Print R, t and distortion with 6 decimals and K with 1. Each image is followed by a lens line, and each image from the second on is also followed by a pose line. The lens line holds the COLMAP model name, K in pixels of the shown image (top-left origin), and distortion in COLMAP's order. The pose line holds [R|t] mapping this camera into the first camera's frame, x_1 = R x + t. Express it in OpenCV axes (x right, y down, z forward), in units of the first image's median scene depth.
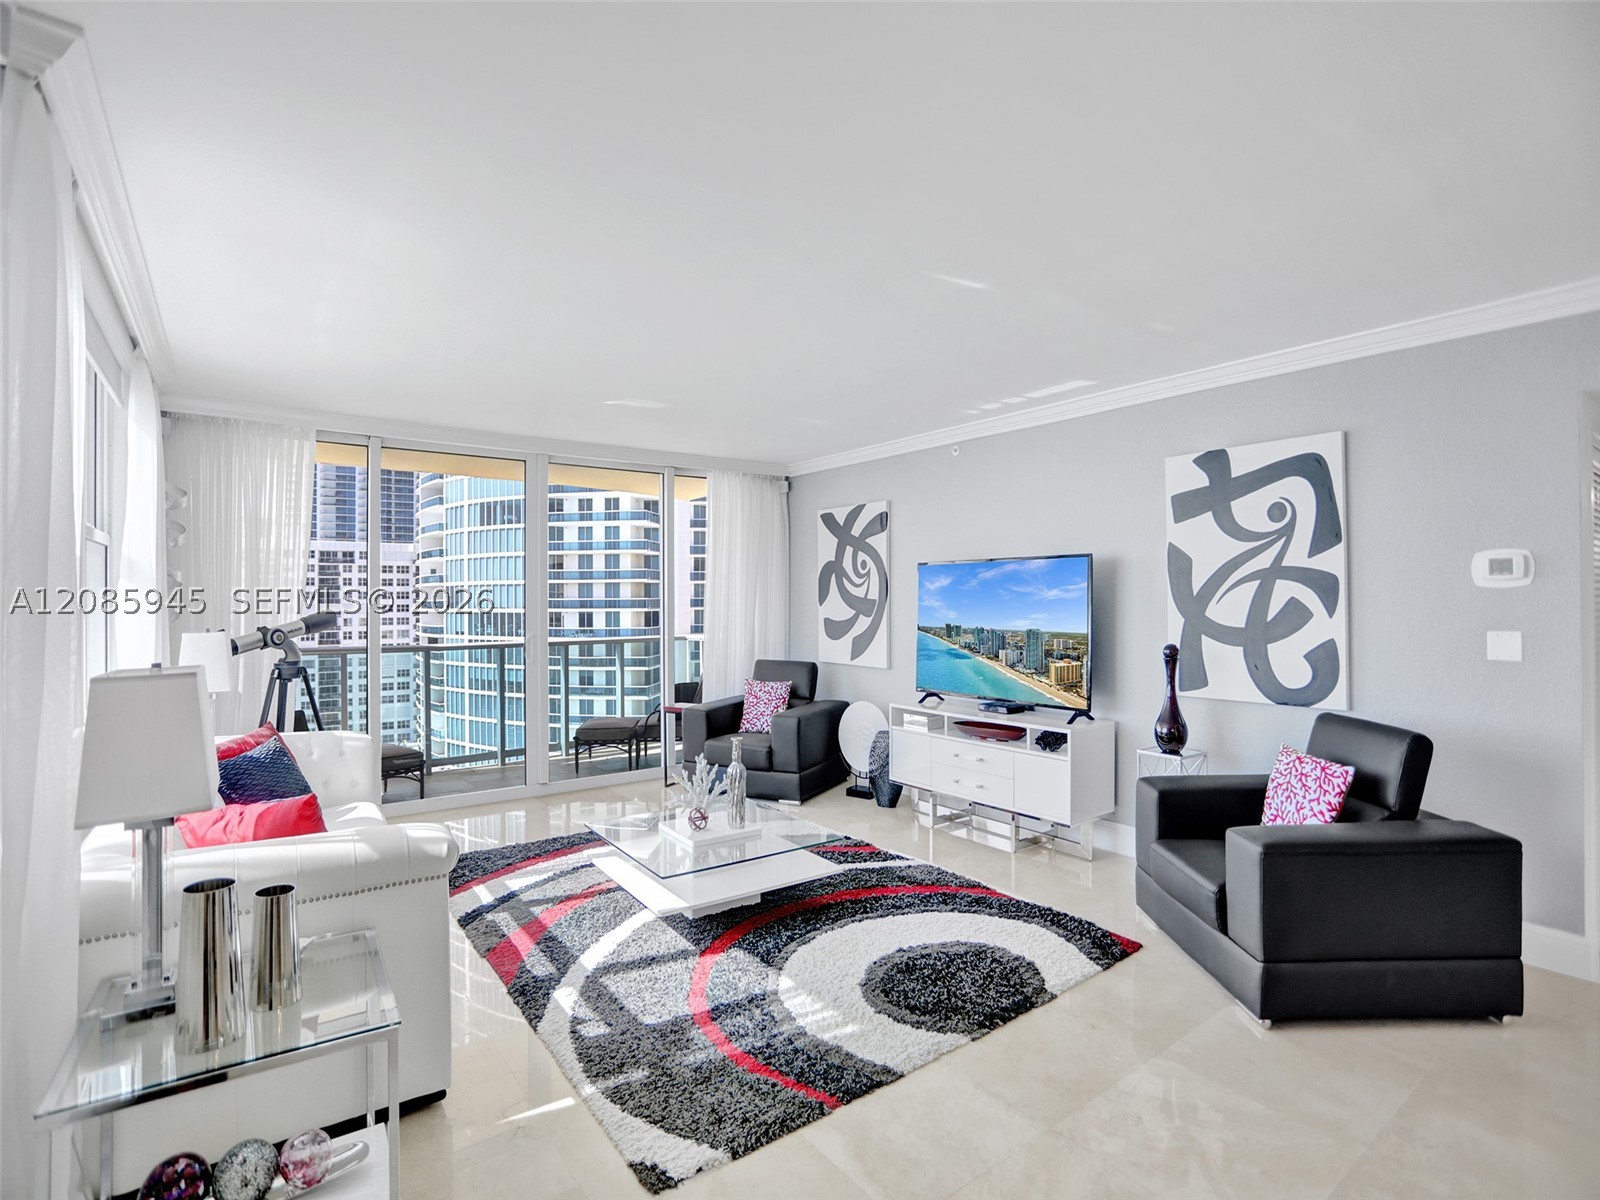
lens RADIAL K [[805.5, 0, 802.8], [0, 805.5, 590.2], [0, 0, 1]] dist [0.000921, 0.000120]
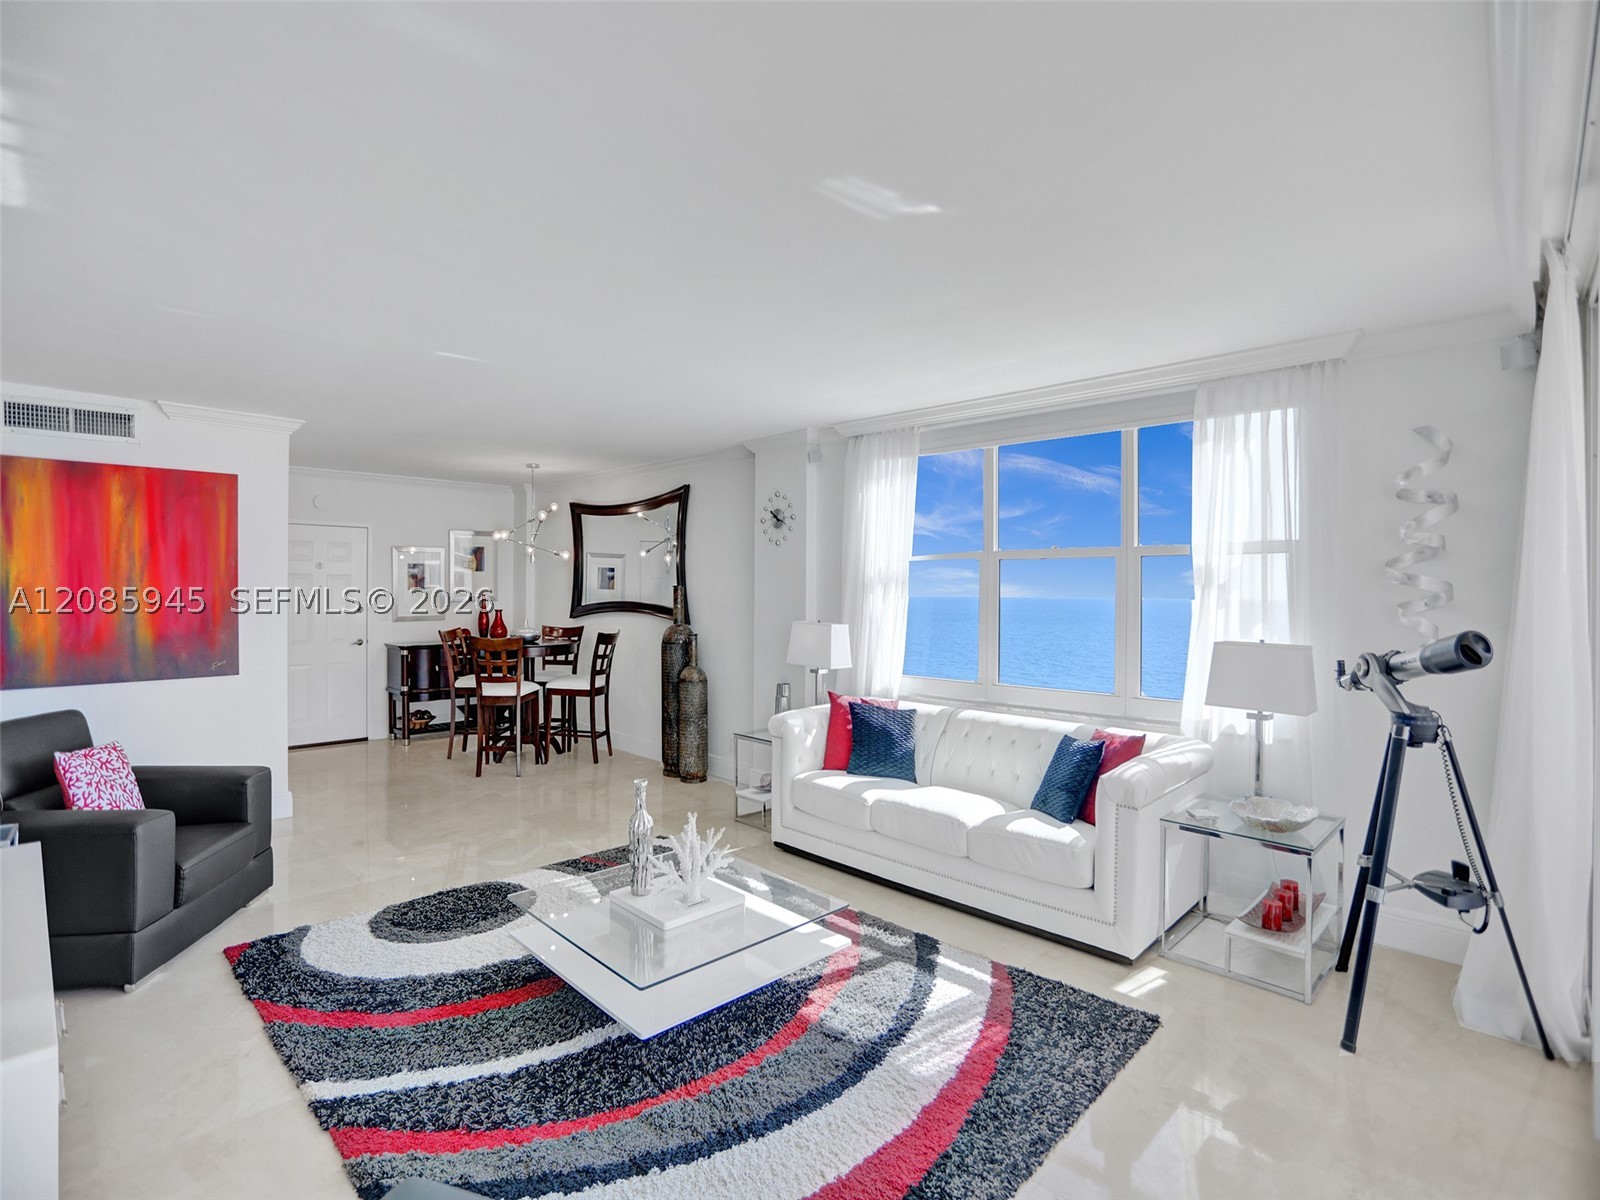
lens RADIAL K [[805.5, 0, 802.8], [0, 805.5, 590.2], [0, 0, 1]] dist [0.000921, 0.000120]
pose [[-0.986975, -0.004187, -0.160820, -0.106601], [-0.002677, 0.999950, -0.009607, 0.003150], [0.160852, -0.009051, -0.986937, 1.802363]]
